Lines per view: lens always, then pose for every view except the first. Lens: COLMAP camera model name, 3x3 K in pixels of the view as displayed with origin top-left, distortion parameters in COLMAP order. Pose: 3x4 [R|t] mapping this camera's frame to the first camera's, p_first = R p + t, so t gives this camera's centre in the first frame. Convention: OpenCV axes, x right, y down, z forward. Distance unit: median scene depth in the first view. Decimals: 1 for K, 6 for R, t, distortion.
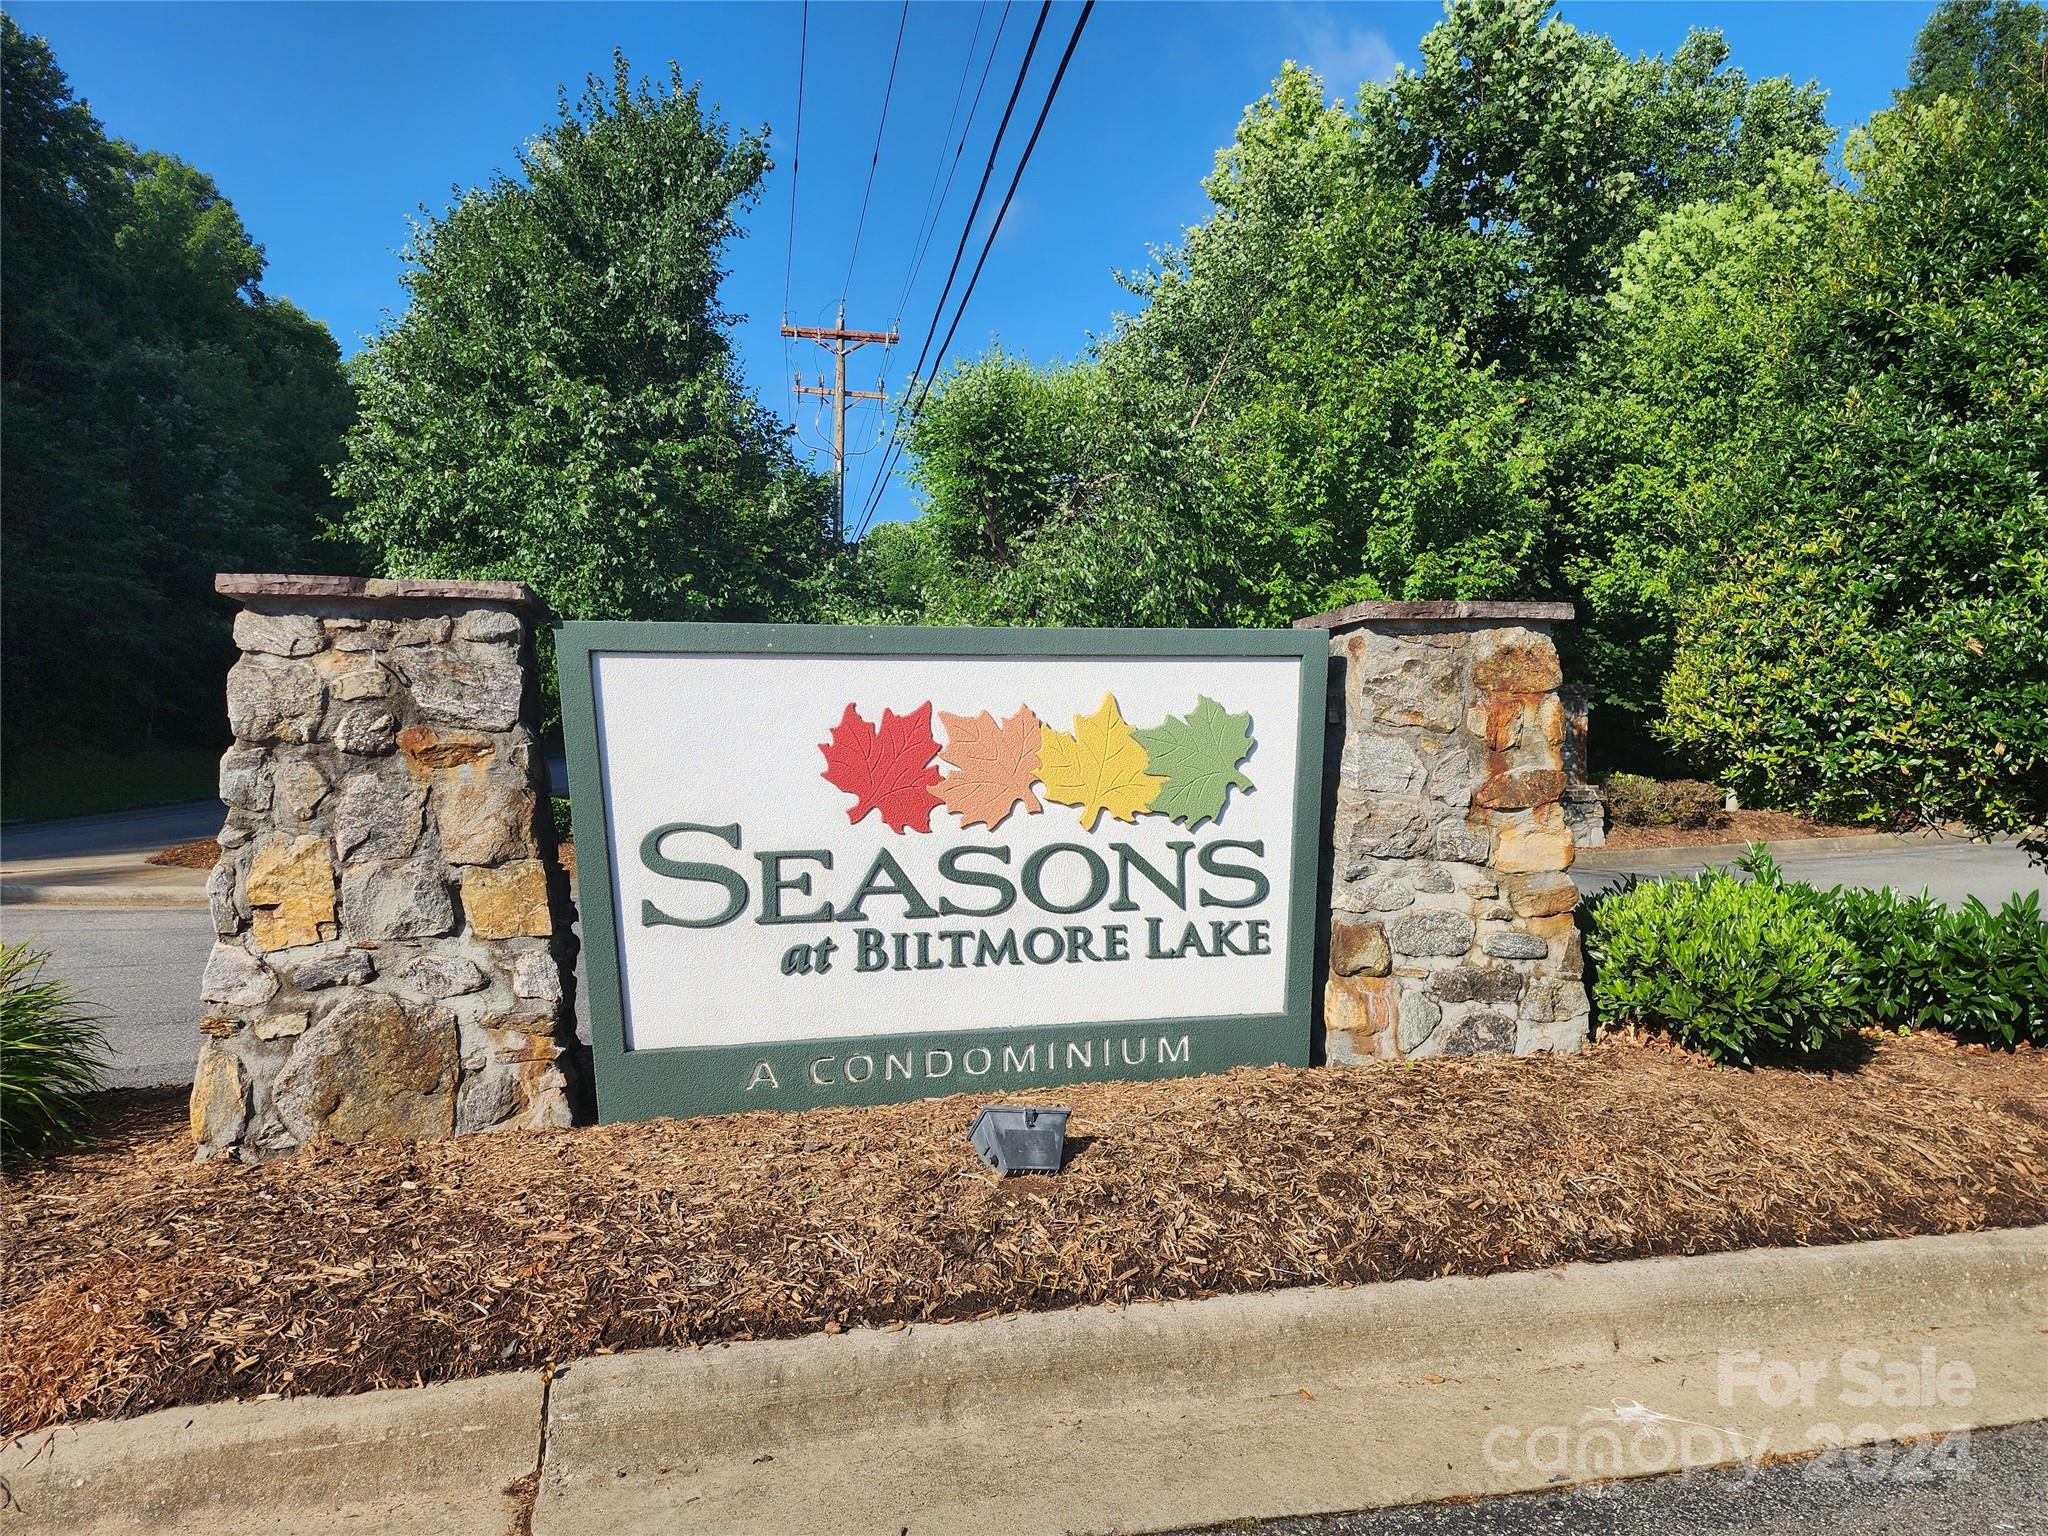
lens RADIAL K [[1400.2, 0, 1025.3], [0, 1400.2, 757.6], [0, 0, 1]] dist [0.051963, -0.021810]
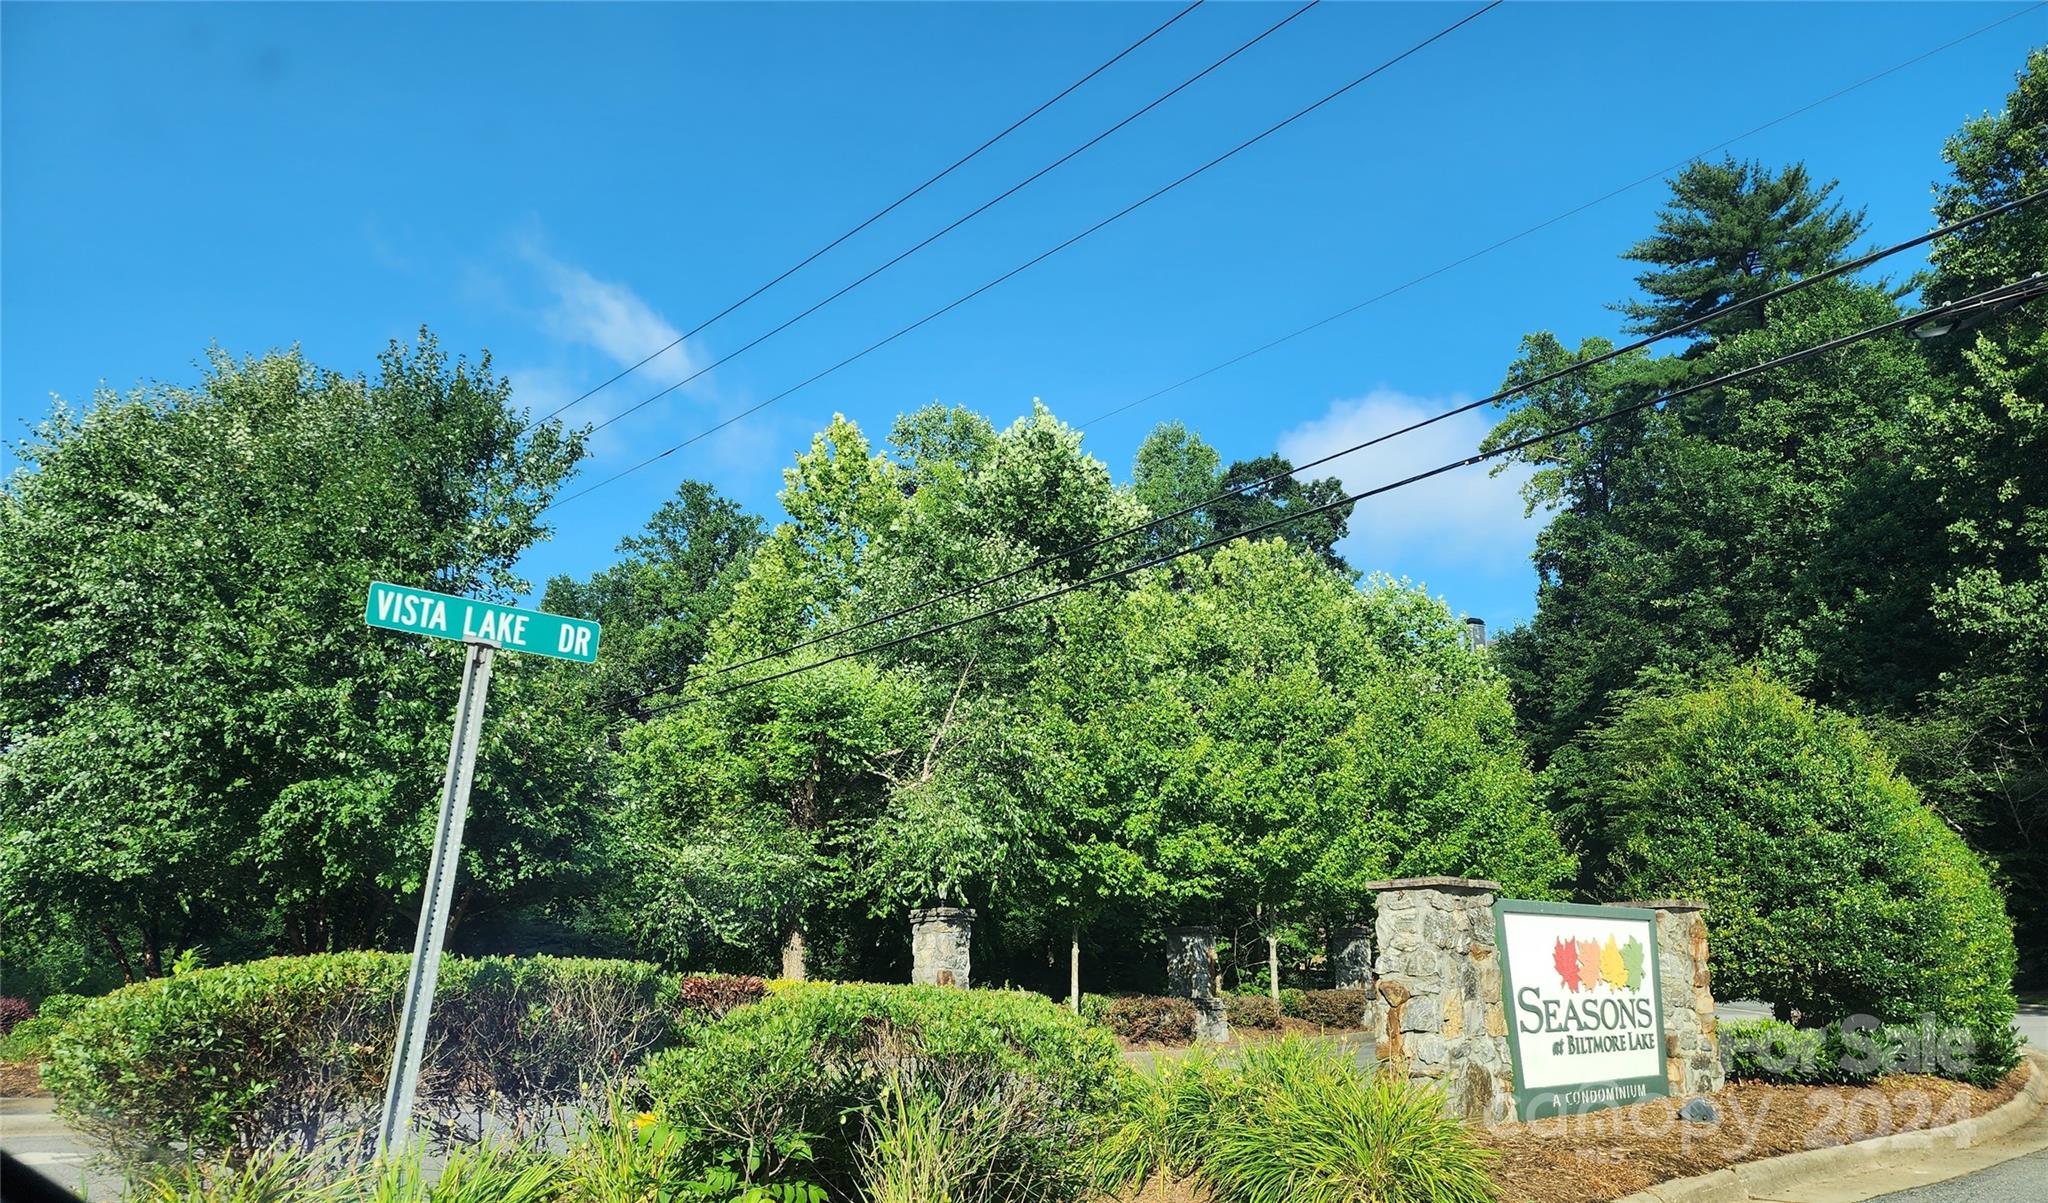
lens RADIAL K [[1359.5, 0, 1022.7], [0, 1359.5, 608.5], [0, 0, 1]] dist [0.010237, 0.000889]
pose [[0.879195, 0.132589, 0.457642, -2.025006], [-0.003021, 0.962032, -0.272918, 0.059551], [-0.476452, 0.238566, 0.846215, -0.657753]]
